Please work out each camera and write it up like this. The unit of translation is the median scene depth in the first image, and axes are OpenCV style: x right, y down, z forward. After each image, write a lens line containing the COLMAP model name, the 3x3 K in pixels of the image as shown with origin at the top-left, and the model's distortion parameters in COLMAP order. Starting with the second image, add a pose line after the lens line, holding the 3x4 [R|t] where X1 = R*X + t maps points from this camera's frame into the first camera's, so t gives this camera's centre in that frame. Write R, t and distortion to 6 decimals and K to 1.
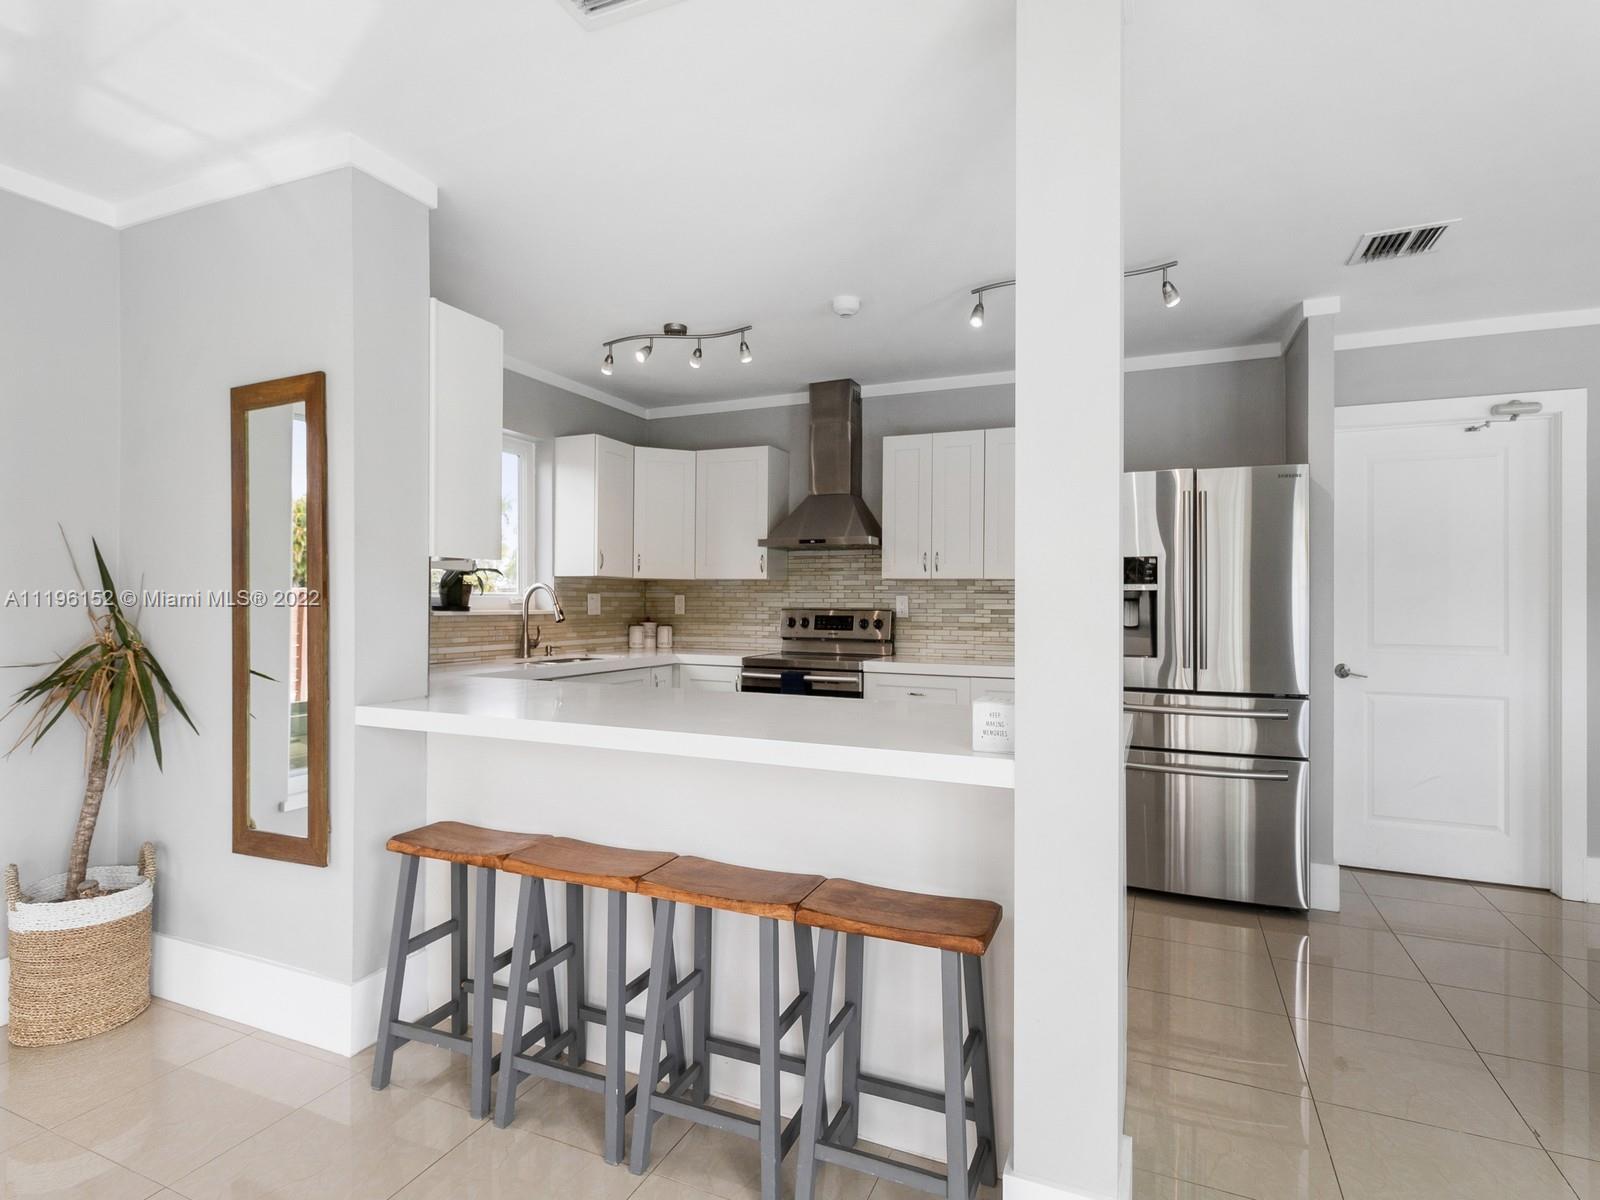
lens RADIAL K [[833.8, 0, 789.6], [0, 833.8, 598.0], [0, 0, 1]] dist [0.003396, 0.000547]
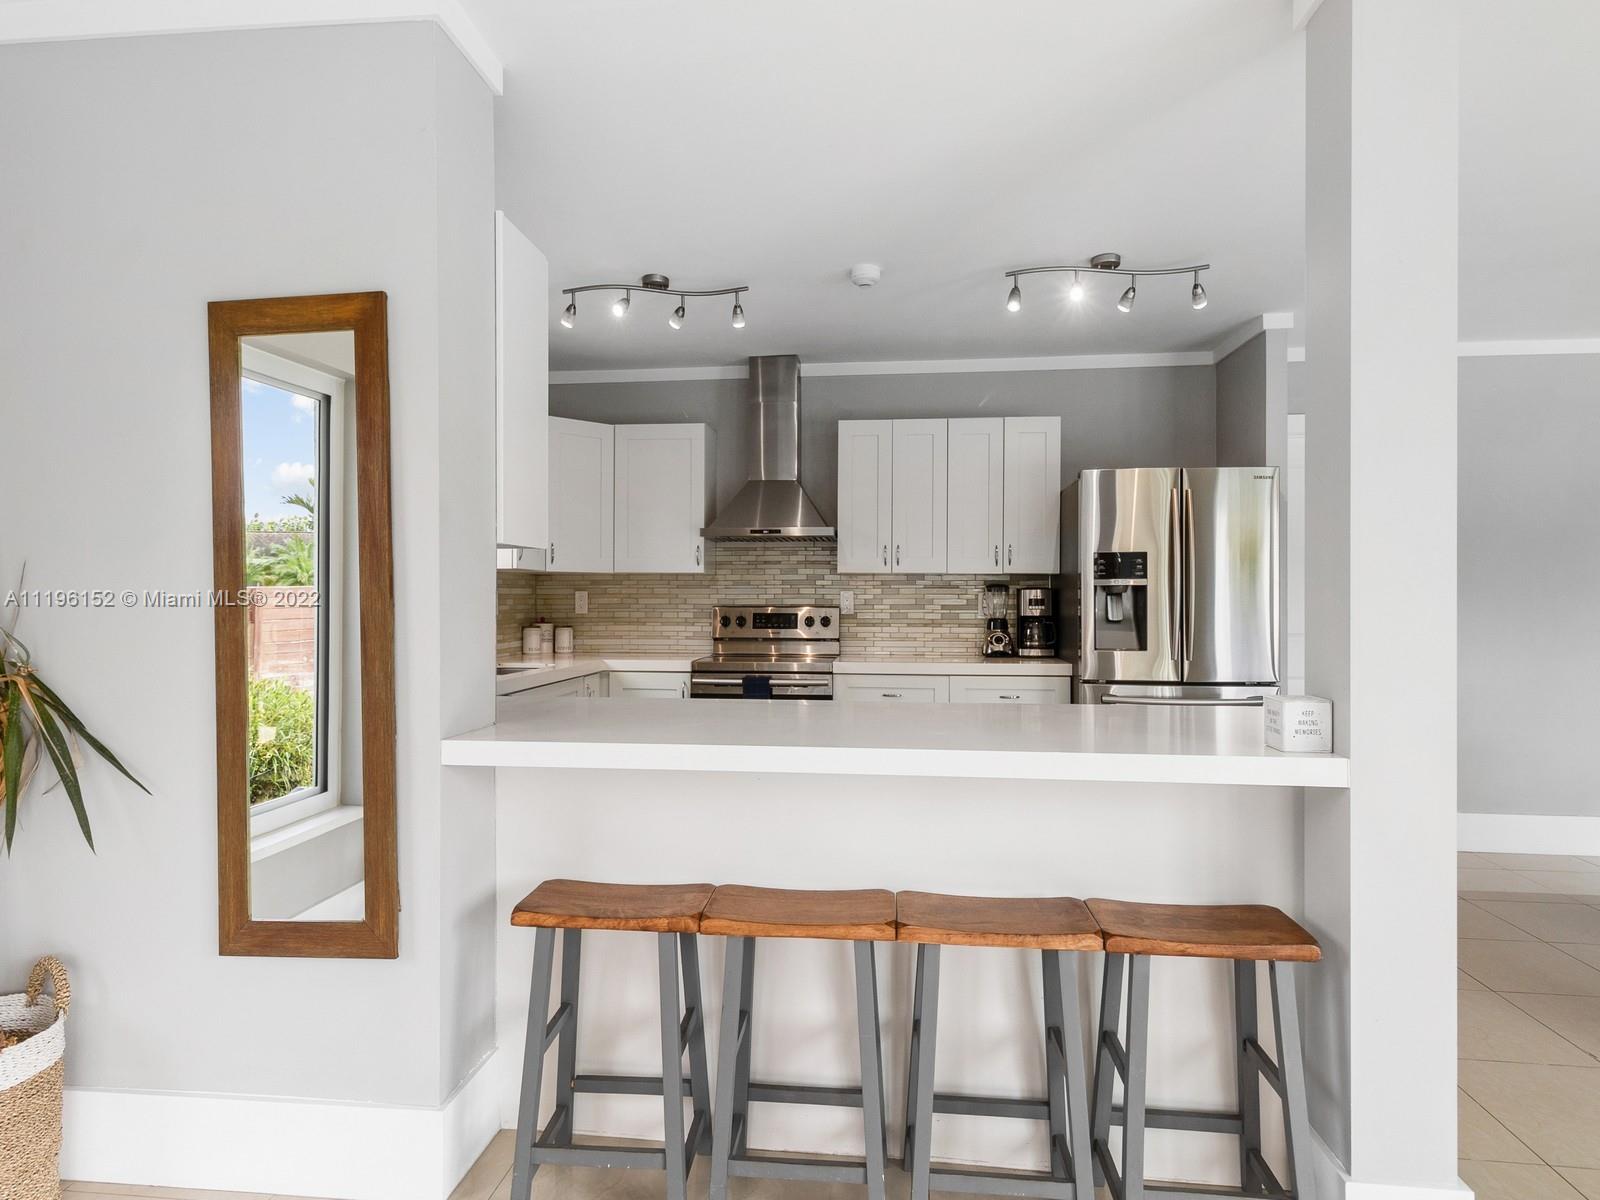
lens RADIAL K [[886.2, 0, 800.0], [0, 886.2, 600.0], [0, 0, 1]] dist [0.008751, 0.000737]
pose [[0.953328, -0.007113, 0.301853, -0.227987], [0.004782, 0.999953, 0.008460, -0.001409], [-0.301899, -0.006622, 0.953317, 0.068722]]
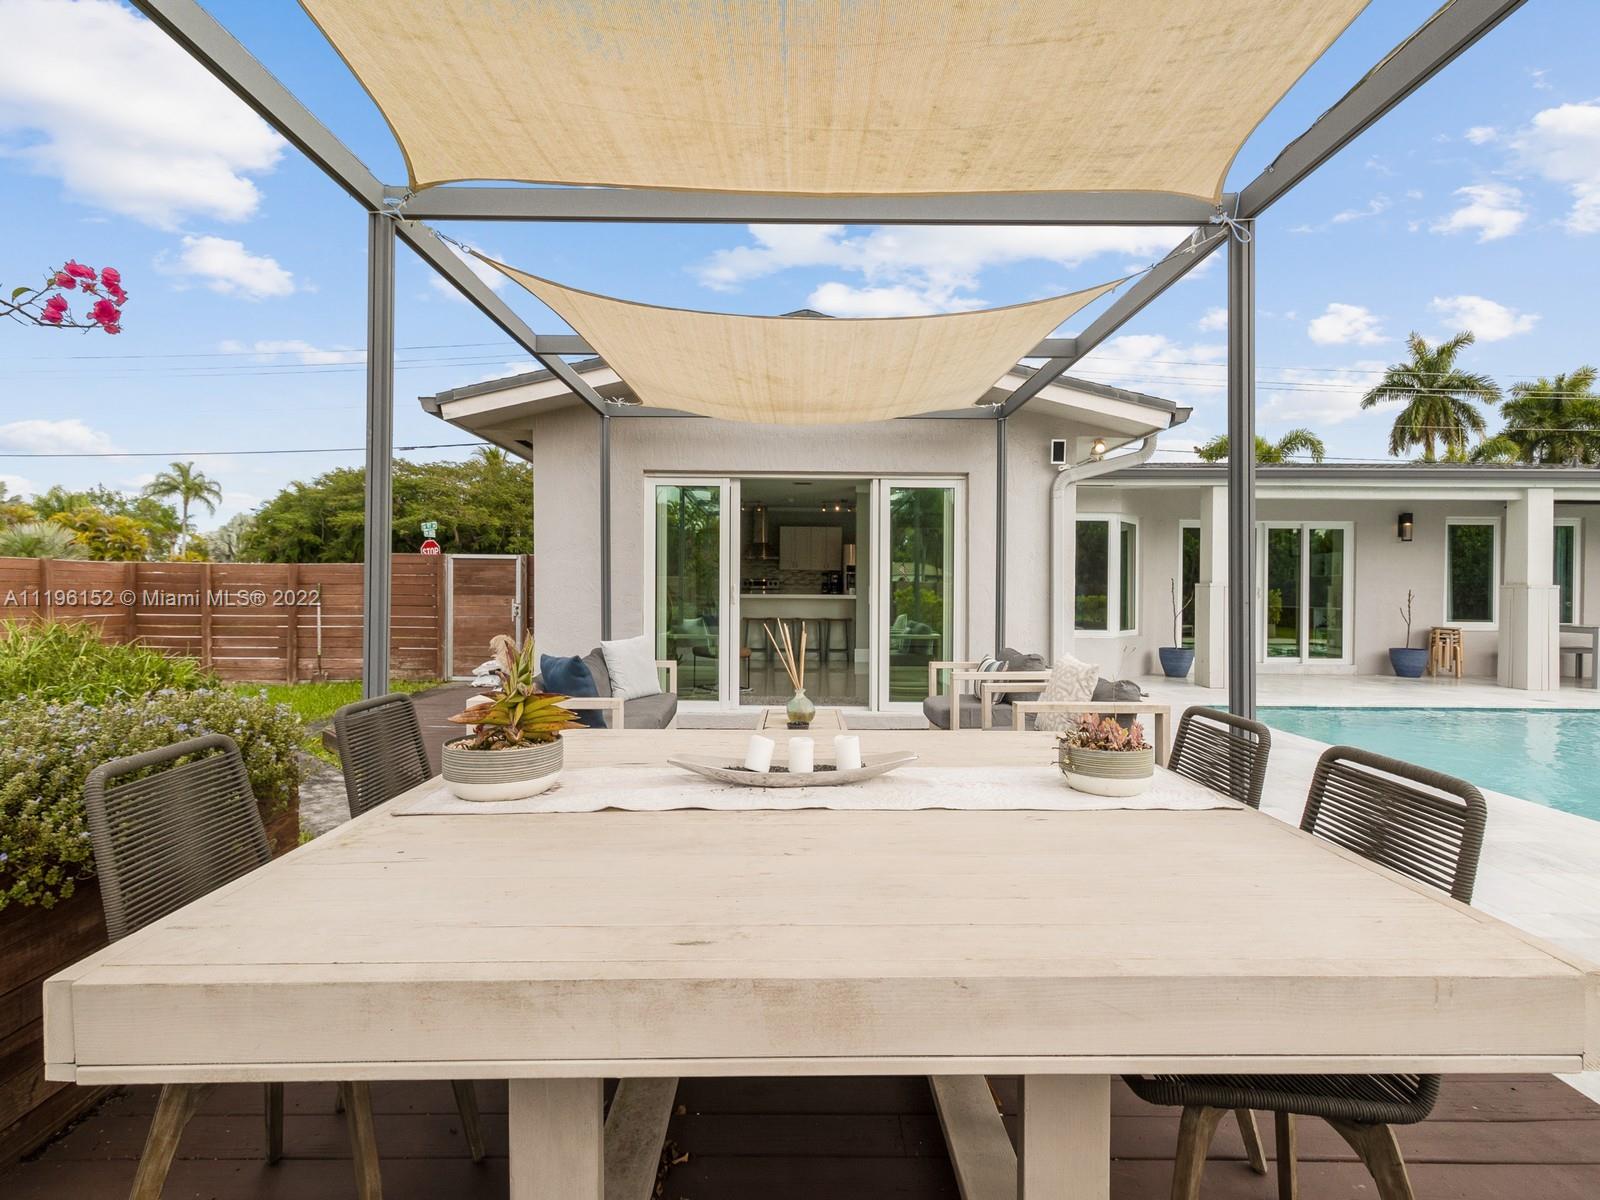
lens RADIAL K [[761.2, 0, 798.6], [0, 761.2, 593.0], [0, 0, 1]] dist [0.001827, 0.000380]
pose [[0.912178, -0.002013, 0.409790, -1.037455], [-0.003130, 0.999925, 0.011880, 0.032271], [-0.409783, -0.012119, 0.912103, -1.738840]]
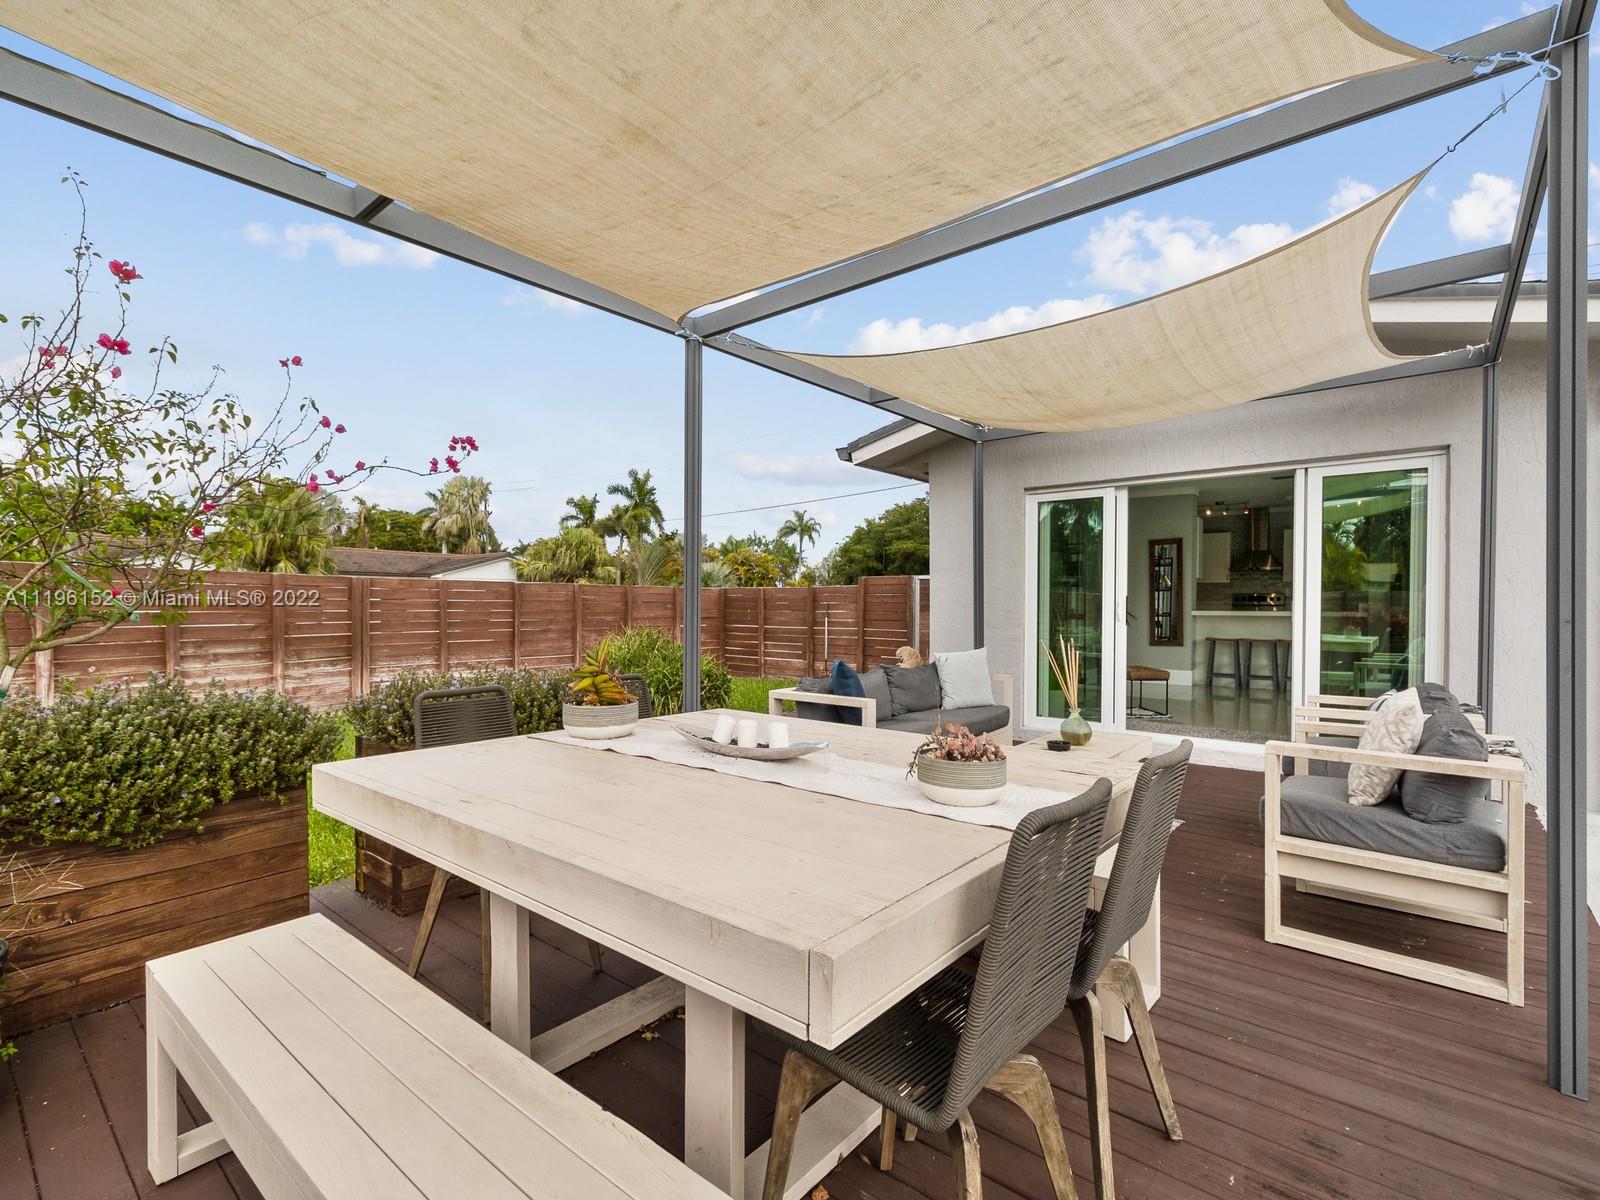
lens RADIAL K [[753.8, 0, 783.0], [0, 753.8, 613.1], [0, 0, 1]] dist [0.018424, 0.000261]
pose [[0.960000, -0.000046, -0.279999, -0.759885], [0.004318, 0.999883, 0.014641, 0.035030], [0.279966, -0.015264, 0.959889, -1.829112]]
